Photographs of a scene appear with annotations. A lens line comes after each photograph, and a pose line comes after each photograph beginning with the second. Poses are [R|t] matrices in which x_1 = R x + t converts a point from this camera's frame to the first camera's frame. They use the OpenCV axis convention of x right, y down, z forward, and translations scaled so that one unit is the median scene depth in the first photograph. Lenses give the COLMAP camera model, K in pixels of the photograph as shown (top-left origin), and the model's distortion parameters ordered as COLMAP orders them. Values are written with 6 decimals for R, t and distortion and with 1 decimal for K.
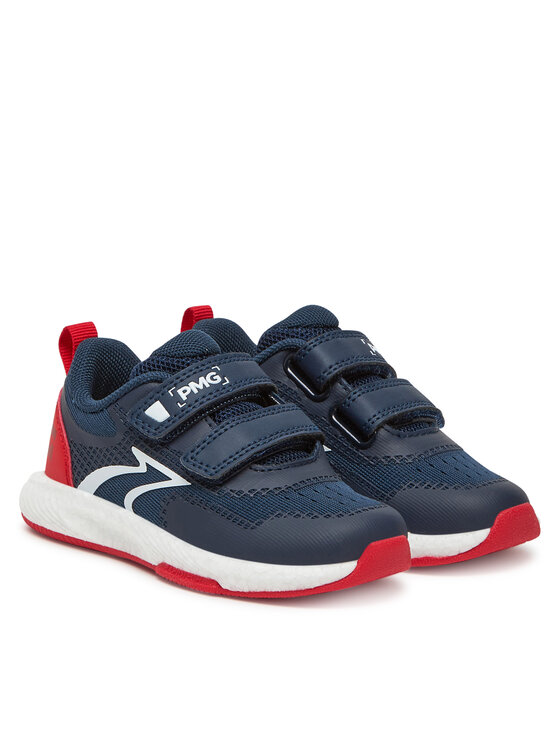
lens RADIAL K [[1763.2, 0, 280.1], [0, 1763.2, 373.2], [0, 0, 1]] dist [-0.141631, 0.000000]
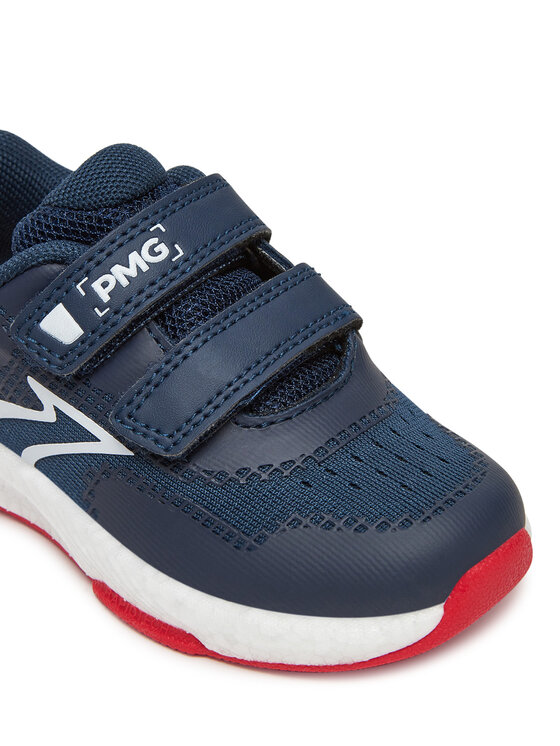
lens RADIAL K [[1565.0, 0, 279.5], [0, 1565.0, 371.8], [0, 0, 1]] dist [-0.020795, 0.000000]
pose [[0.996213, -0.085718, -0.014561, 0.005517], [0.086010, 0.947061, 0.309319, -0.111918], [-0.012724, -0.309400, 0.950847, 0.521677]]
